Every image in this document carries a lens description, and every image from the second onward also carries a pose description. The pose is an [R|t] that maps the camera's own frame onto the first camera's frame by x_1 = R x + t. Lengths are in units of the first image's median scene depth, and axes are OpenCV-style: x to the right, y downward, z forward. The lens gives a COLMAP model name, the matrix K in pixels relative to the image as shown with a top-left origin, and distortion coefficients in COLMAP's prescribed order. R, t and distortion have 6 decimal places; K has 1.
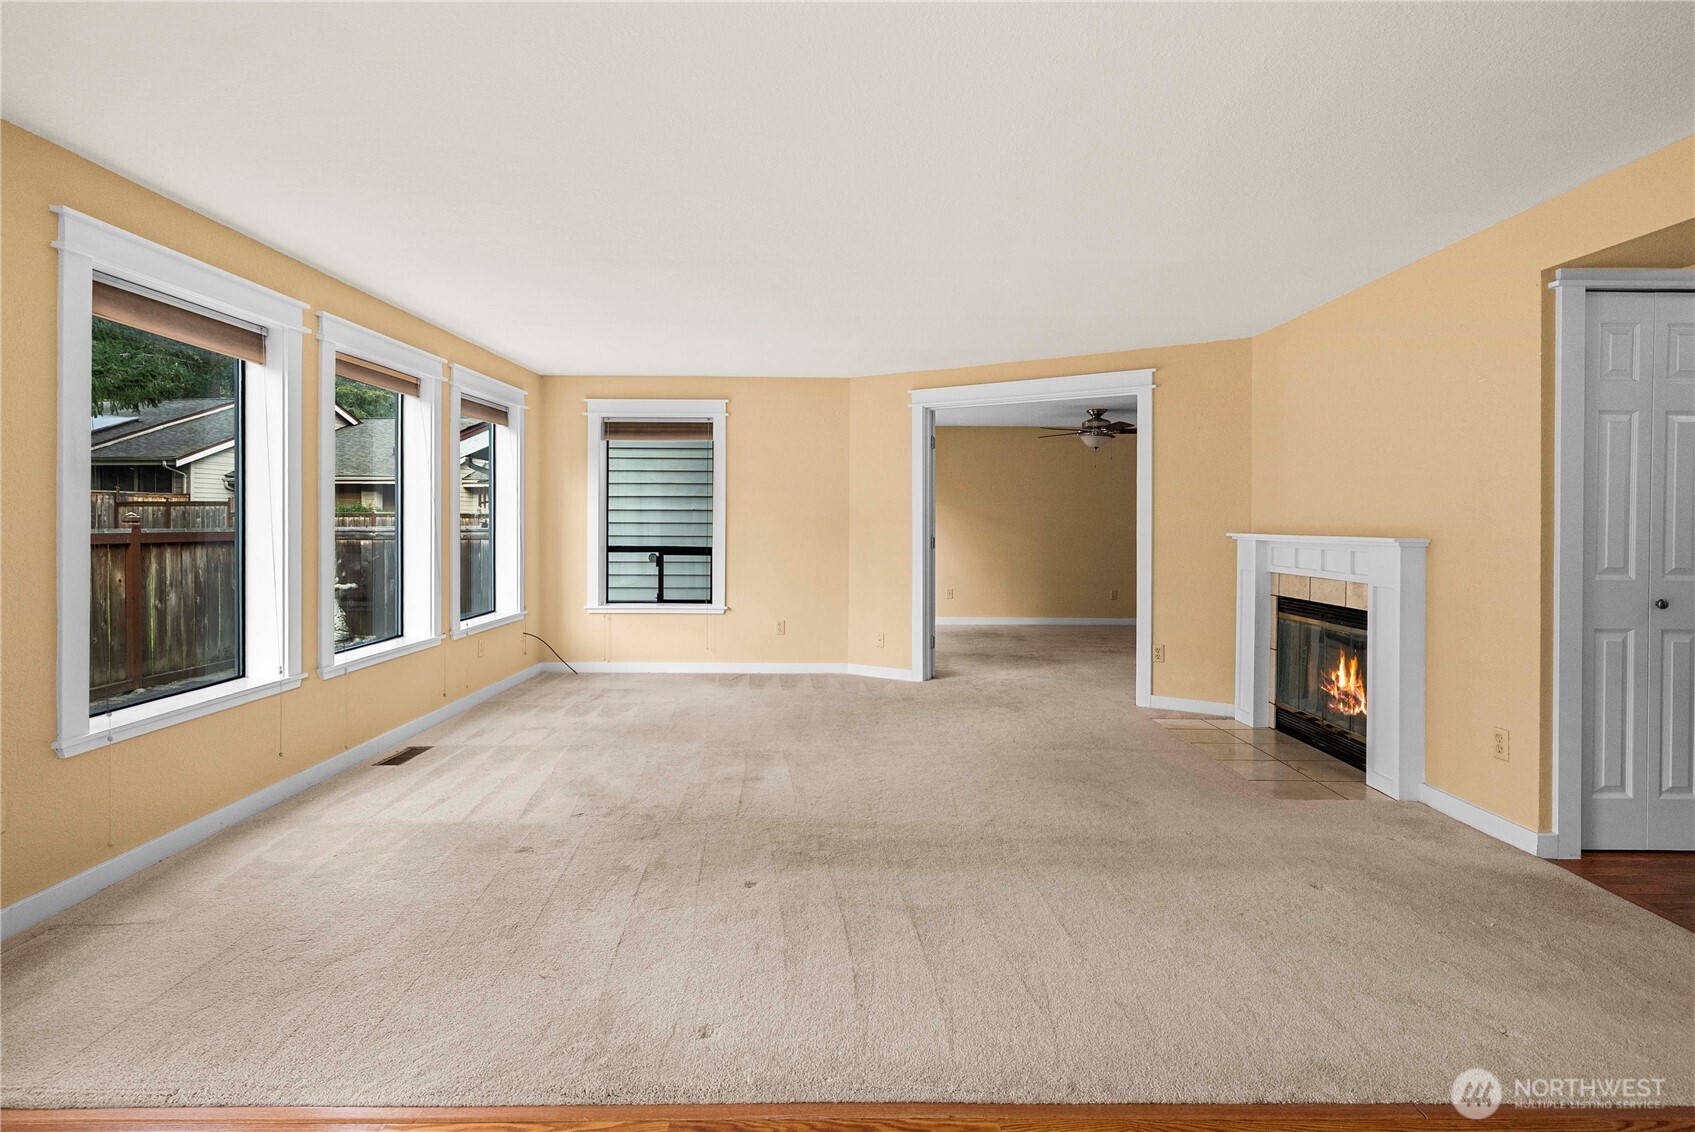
lens RADIAL K [[808.7, 0, 848.4], [0, 808.7, 528.3], [0, 0, 1]] dist [0.000596, -0.000289]
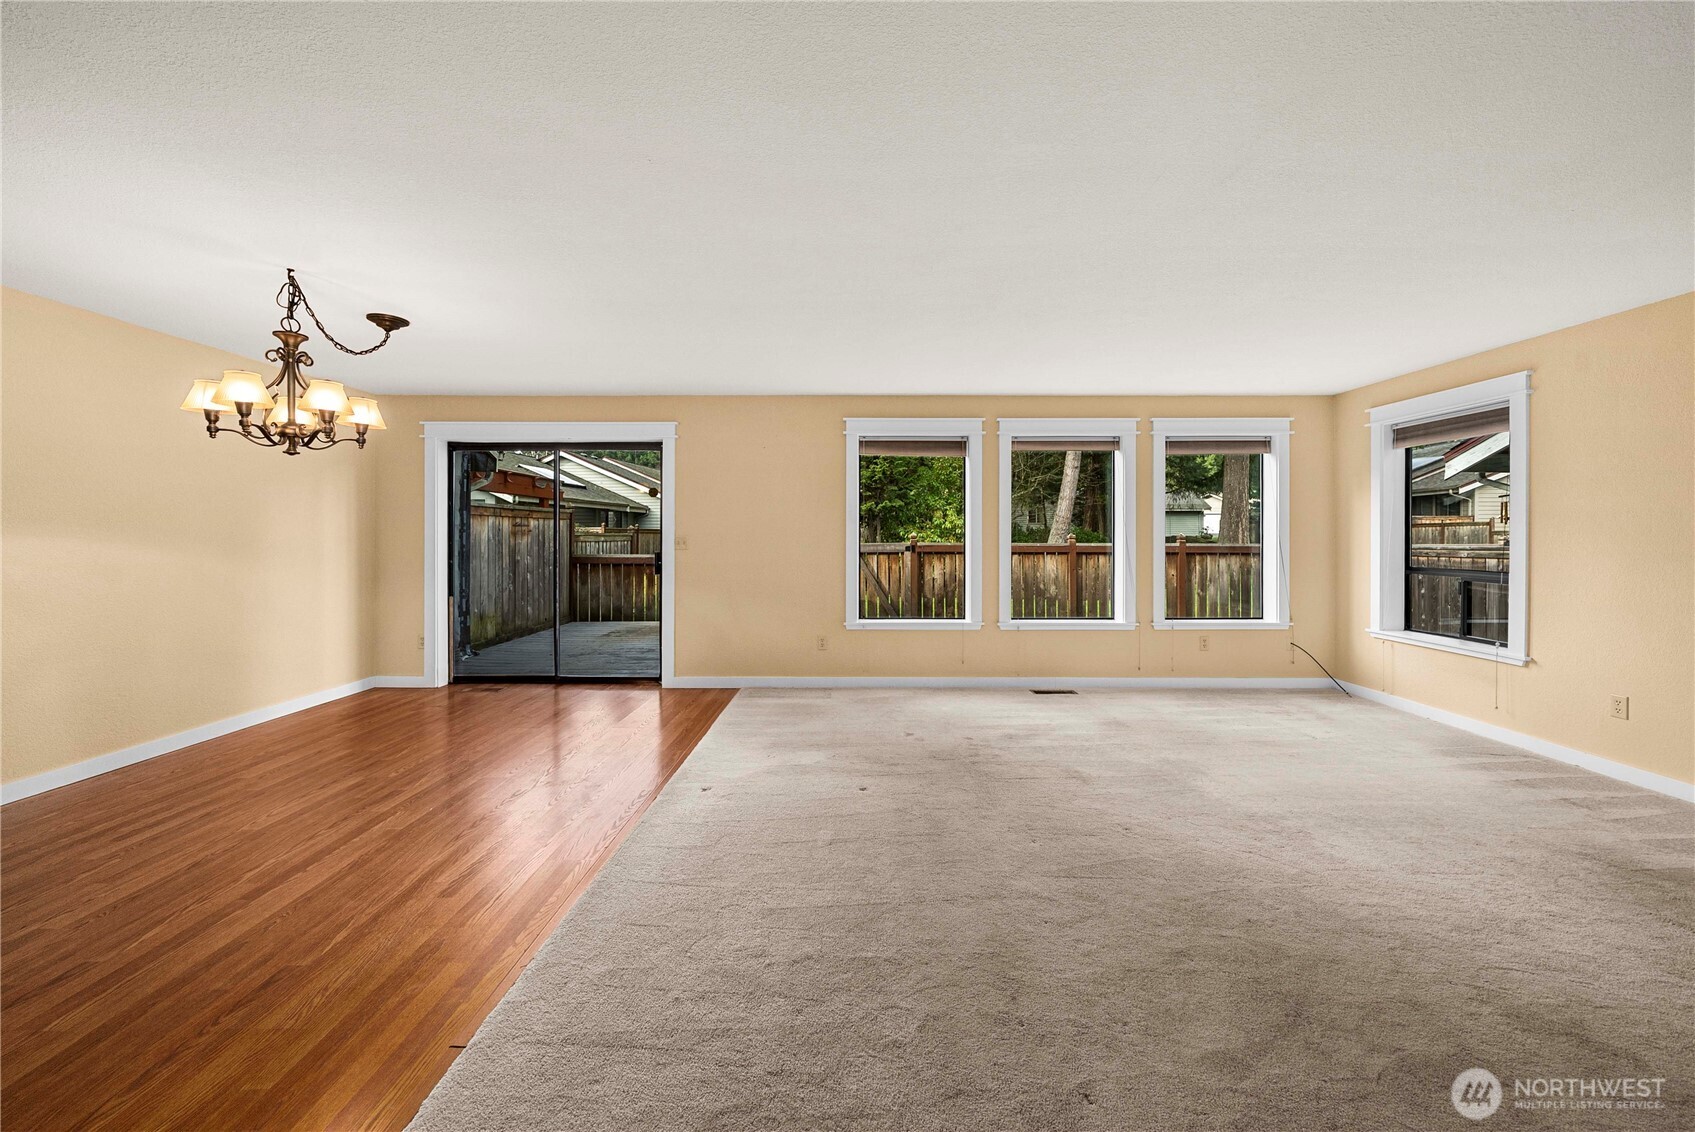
lens RADIAL K [[628.9, 0, 854.5], [0, 628.9, 536.7], [0, 0, 1]] dist [-0.002293, -0.000215]
pose [[-0.001446, -0.002355, -0.999996, 0.412751], [-0.009814, 0.999949, -0.002341, -0.003535], [0.999951, 0.009811, -0.001469, 0.403439]]
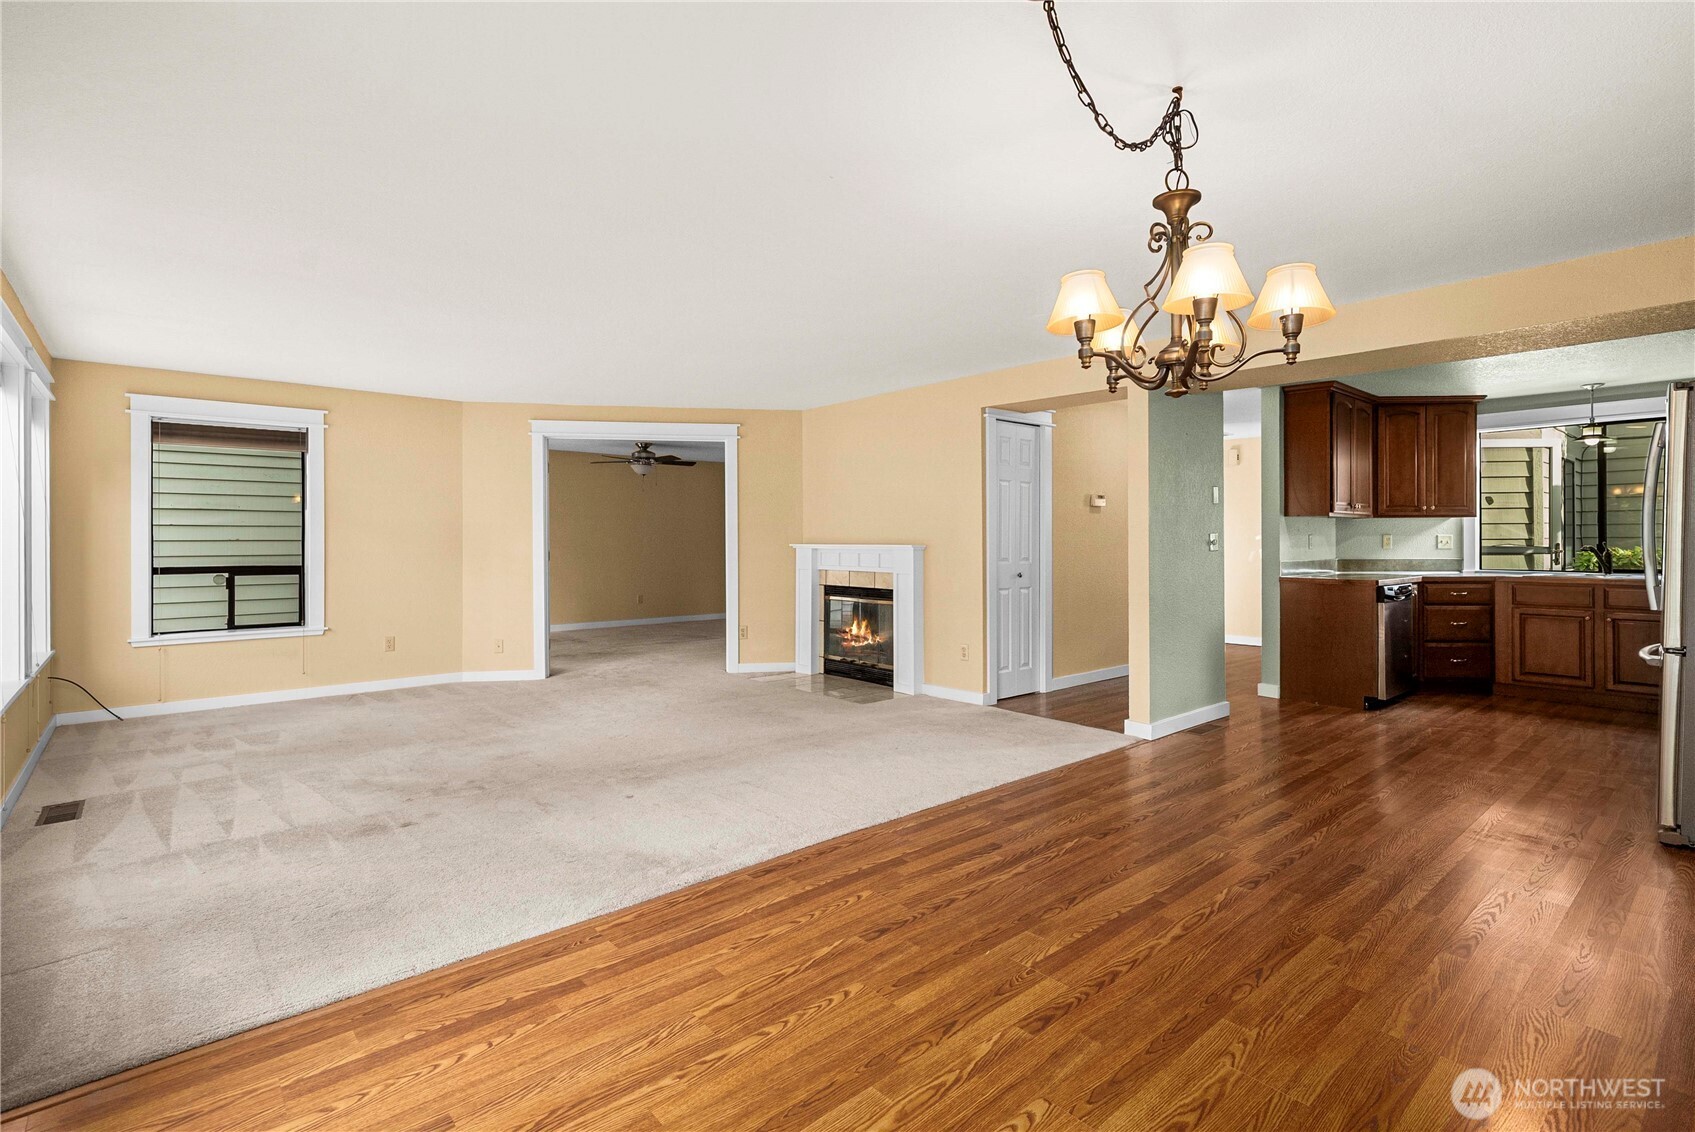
lens RADIAL K [[806.1, 0, 849.1], [0, 806.1, 541.9], [0, 0, 1]] dist [0.000723, -0.000095]
pose [[0.757062, -0.008337, 0.653290, -0.307392], [0.010244, 0.999947, 0.000889, 0.001396], [-0.653263, 0.006019, 0.757107, -0.125343]]
